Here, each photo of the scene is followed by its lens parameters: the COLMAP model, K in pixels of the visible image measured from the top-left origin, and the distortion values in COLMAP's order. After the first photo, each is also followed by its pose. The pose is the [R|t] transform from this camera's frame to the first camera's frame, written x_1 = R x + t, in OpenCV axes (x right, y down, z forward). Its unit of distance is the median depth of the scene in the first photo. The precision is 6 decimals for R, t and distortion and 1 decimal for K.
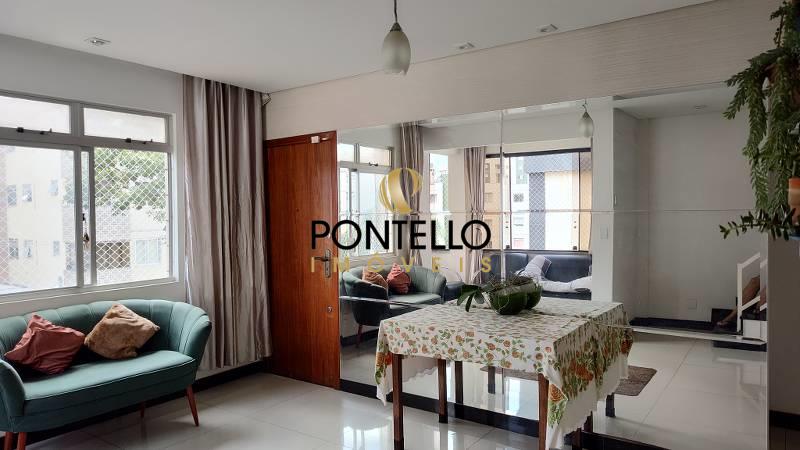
lens RADIAL K [[548.7, 0, 400.0], [0, 548.7, 225.0], [0, 0, 1]] dist [0.051714, -0.070384]
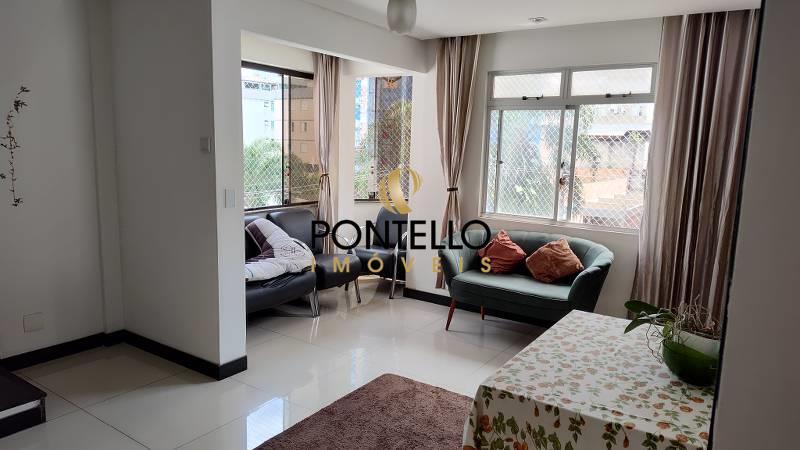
lens RADIAL K [[548.7, 0, 400.0], [0, 548.7, 225.0], [0, 0, 1]] dist [0.051714, -0.070384]
pose [[0.024327, 0.170201, -0.985109, 0.964950], [-0.046088, 0.984544, 0.168965, -0.107232], [0.998641, 0.041291, 0.031795, 0.903823]]
